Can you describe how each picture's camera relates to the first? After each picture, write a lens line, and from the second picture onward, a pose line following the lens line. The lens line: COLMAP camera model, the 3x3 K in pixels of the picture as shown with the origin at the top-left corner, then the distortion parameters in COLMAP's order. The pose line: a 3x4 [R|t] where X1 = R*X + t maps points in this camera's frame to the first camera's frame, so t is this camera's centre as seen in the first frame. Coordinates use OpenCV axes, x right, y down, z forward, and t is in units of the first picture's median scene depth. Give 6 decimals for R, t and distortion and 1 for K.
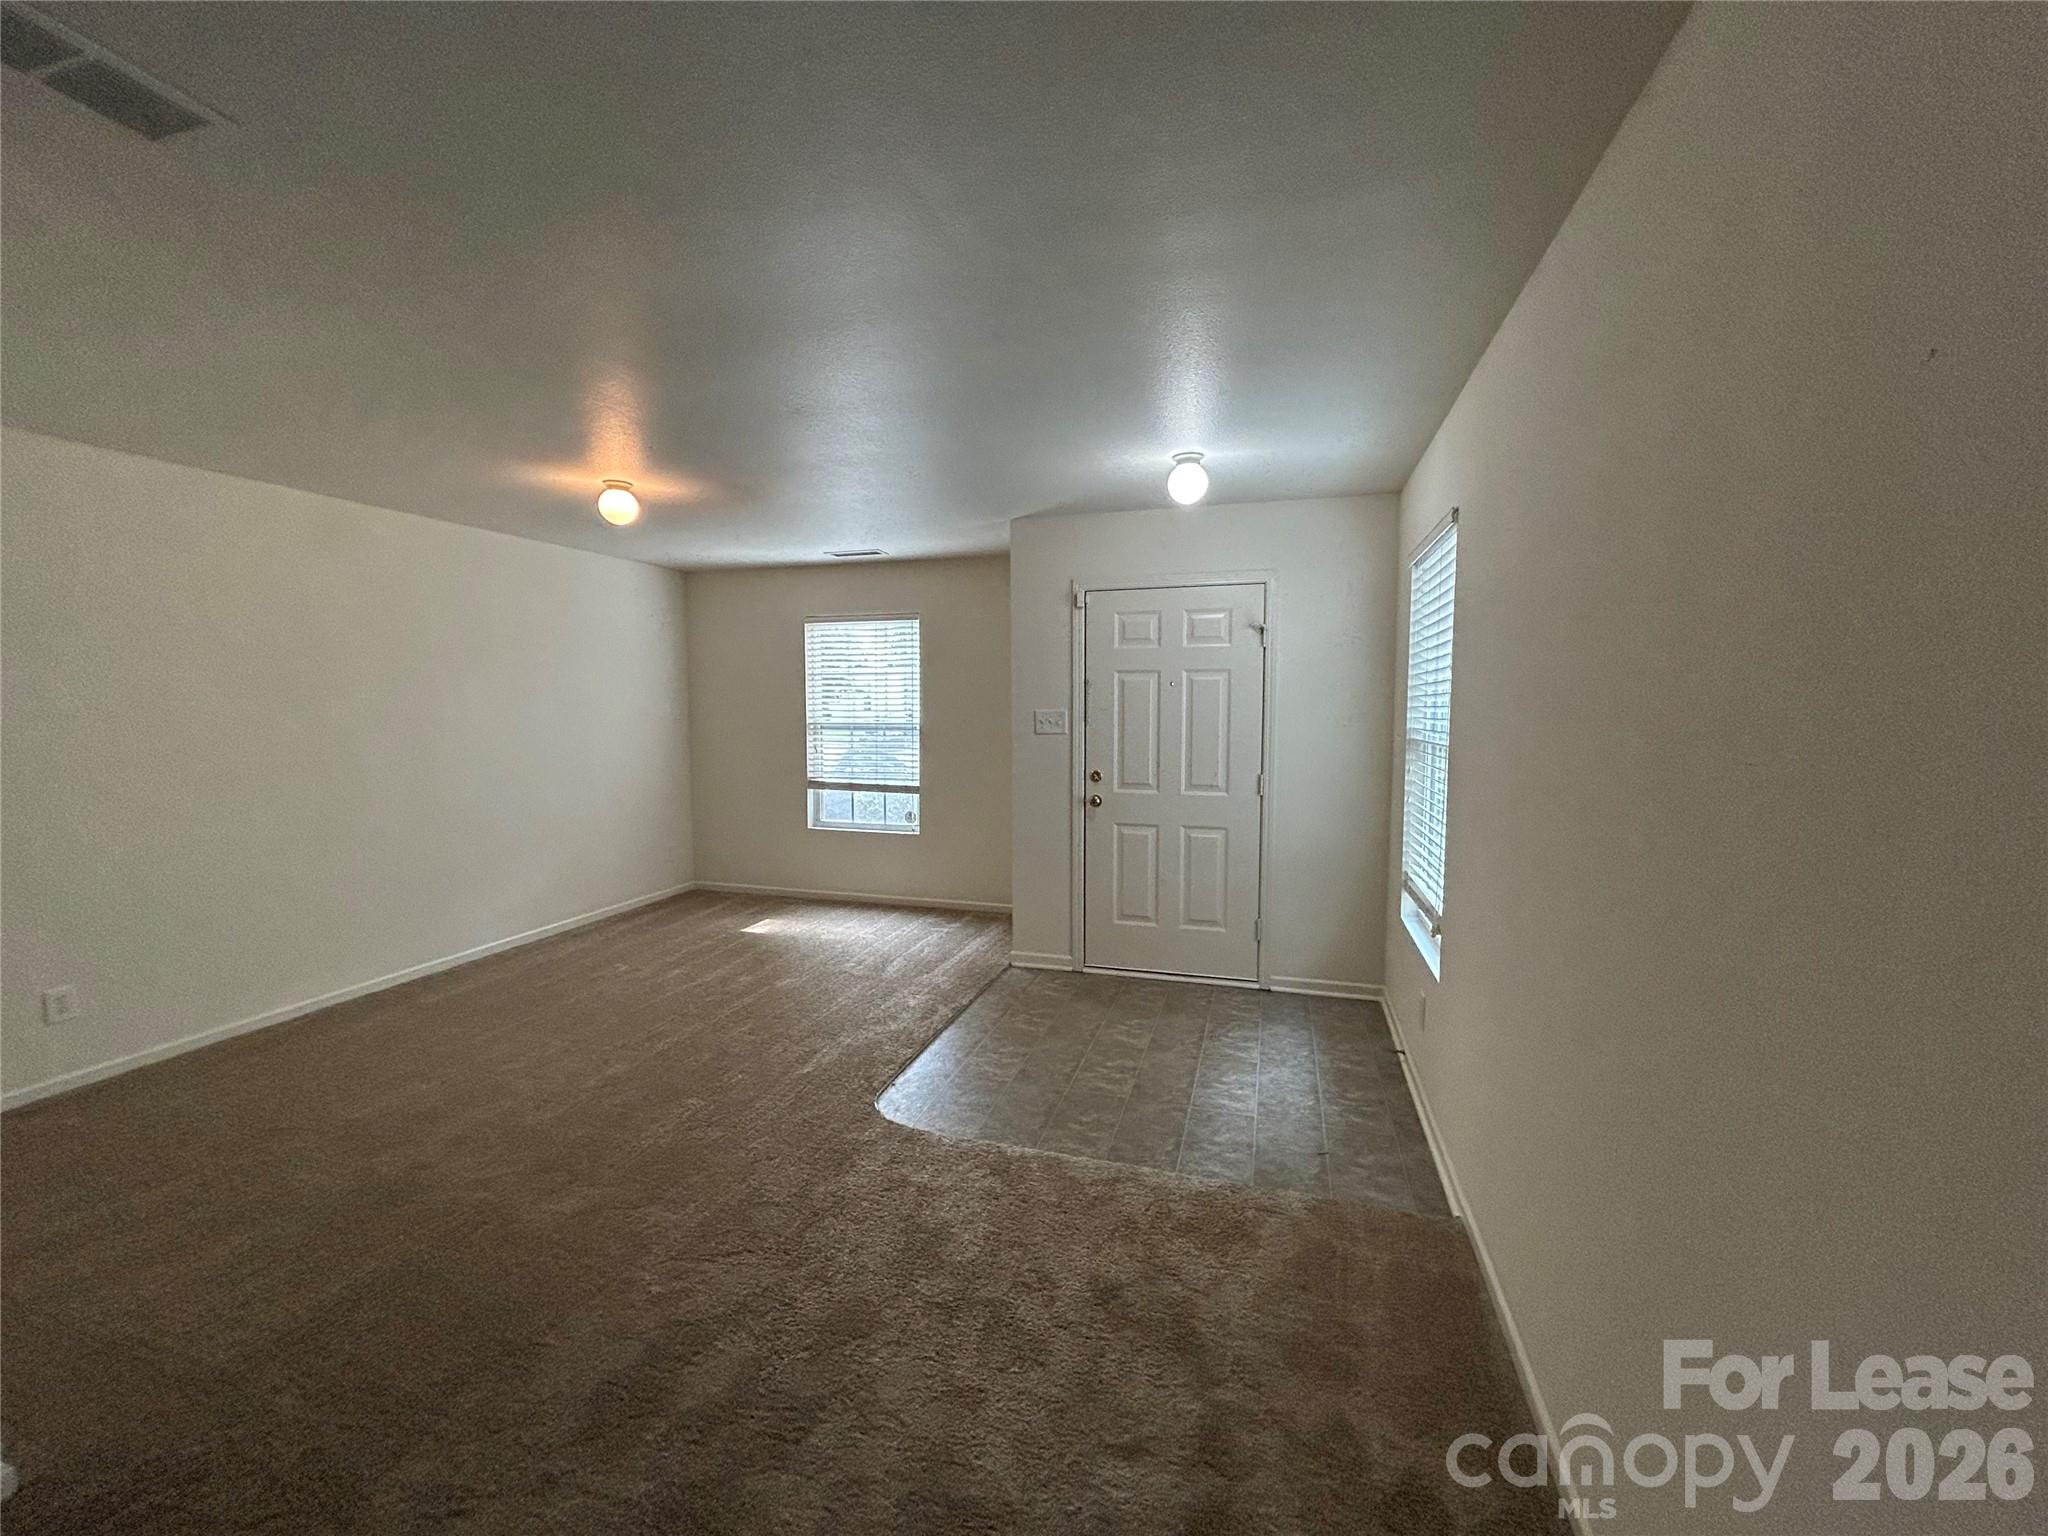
lens RADIAL K [[825.2, 0, 1025.6], [0, 825.2, 770.3], [0, 0, 1]] dist [-0.000549, 0.000337]
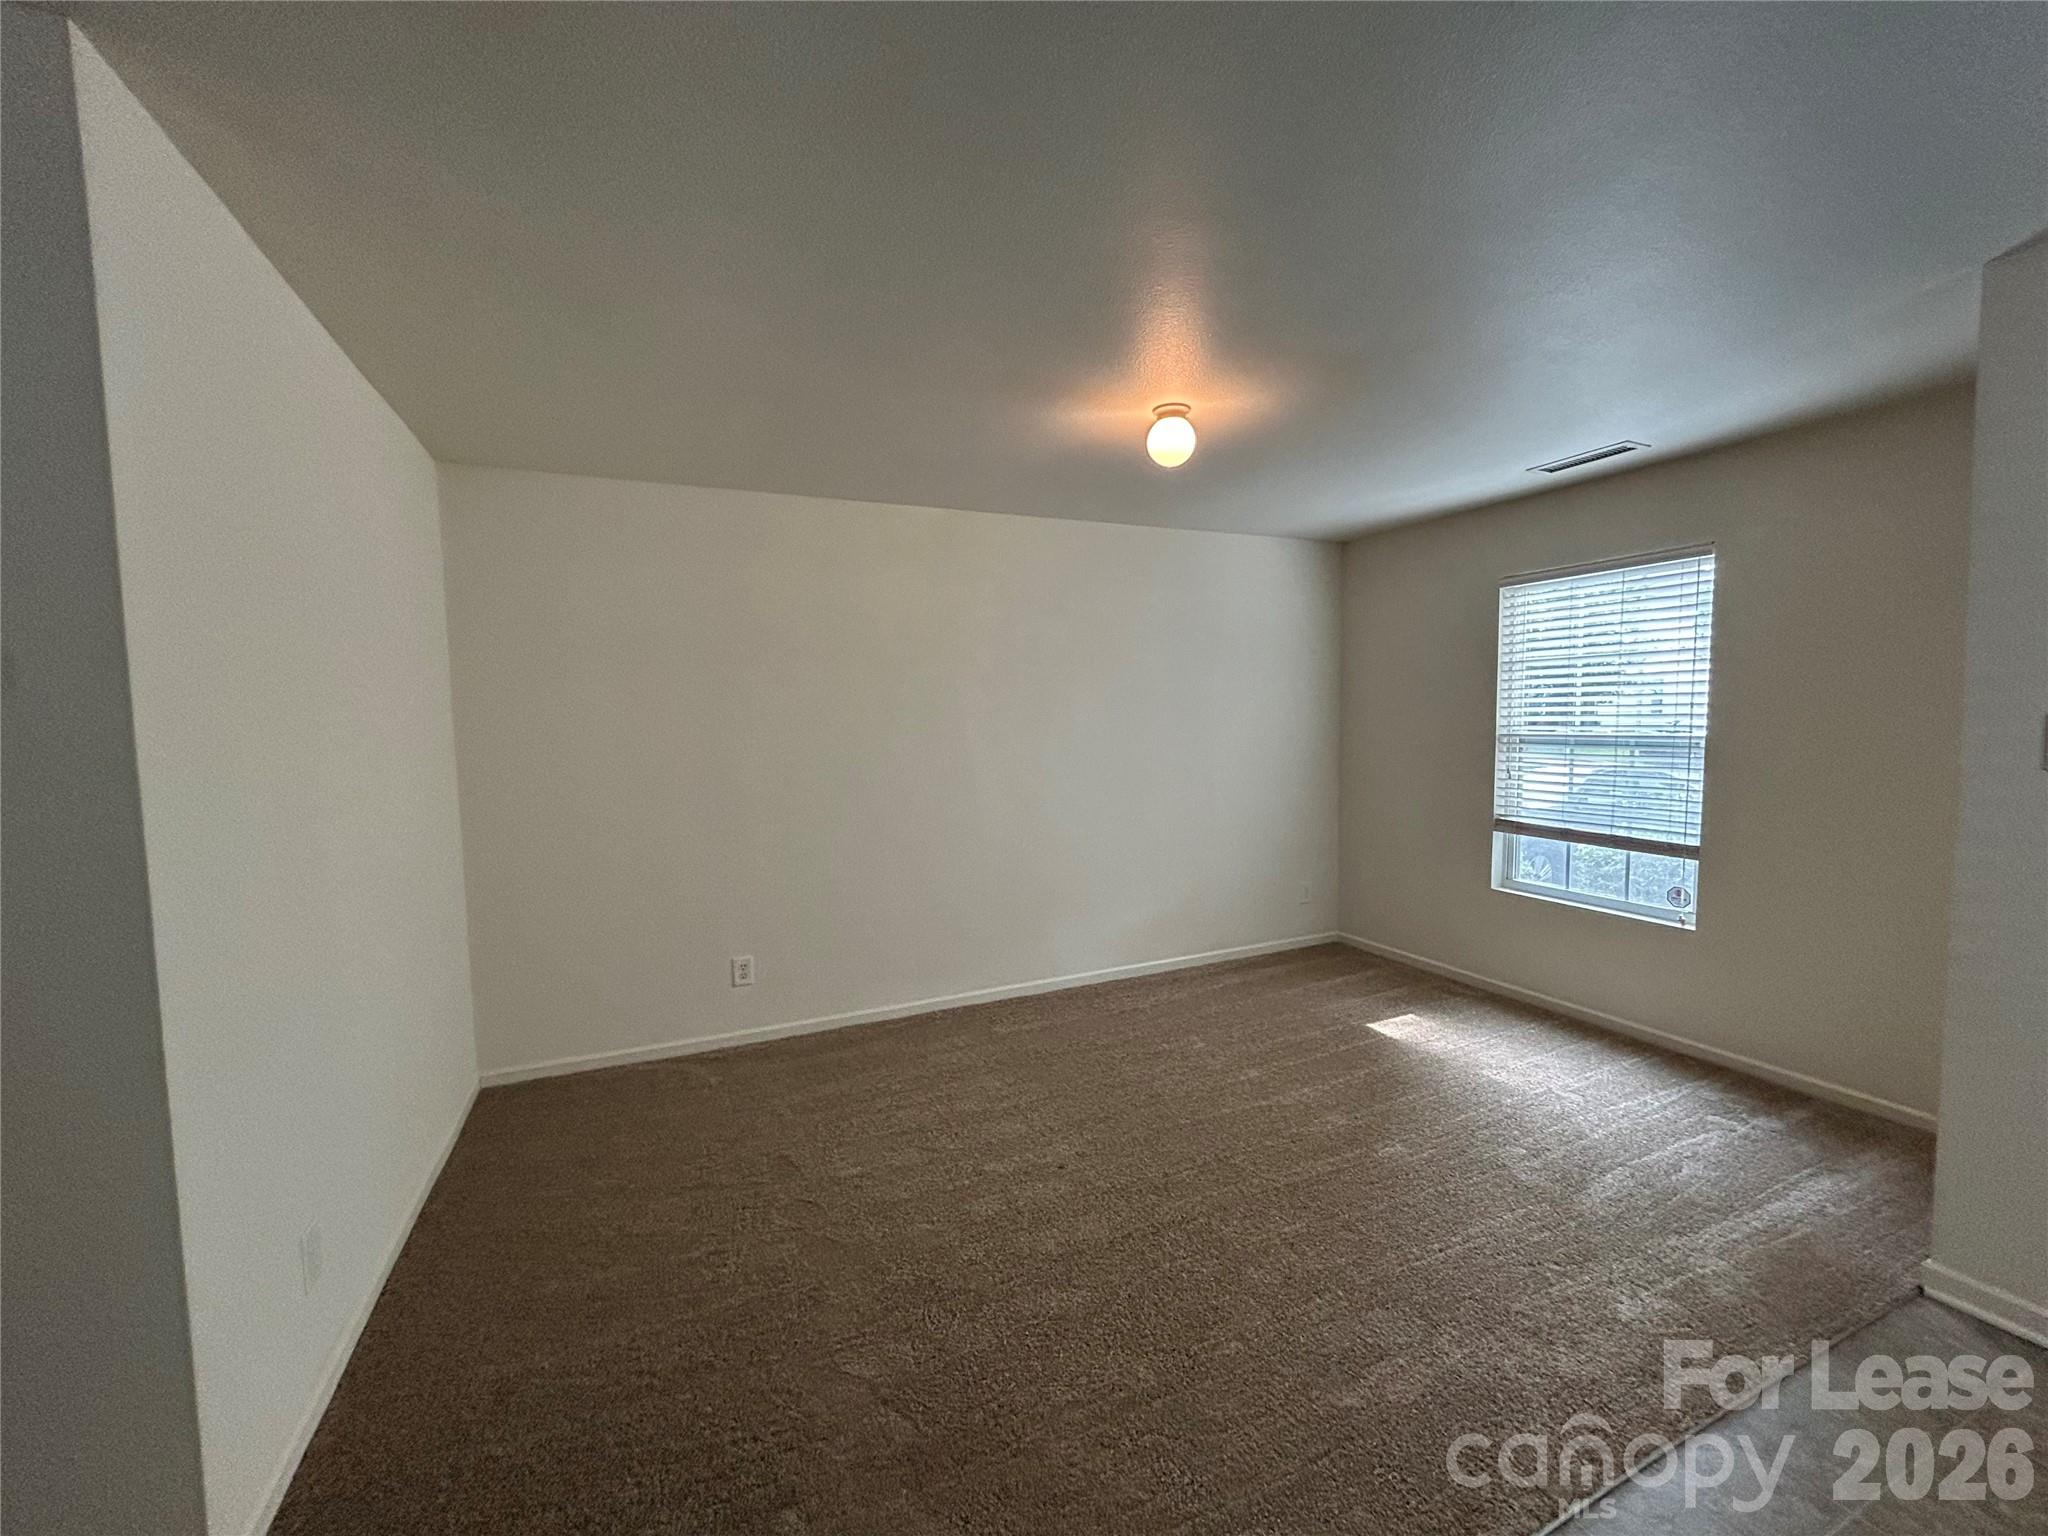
lens RADIAL K [[825.2, 0, 1025.6], [0, 825.2, 770.3], [0, 0, 1]] dist [-0.000549, 0.000337]
pose [[0.663663, 0.038023, -0.747064, -0.014933], [-0.044915, 0.998931, 0.010942, -0.020190], [0.746682, 0.026293, 0.664662, 0.290610]]
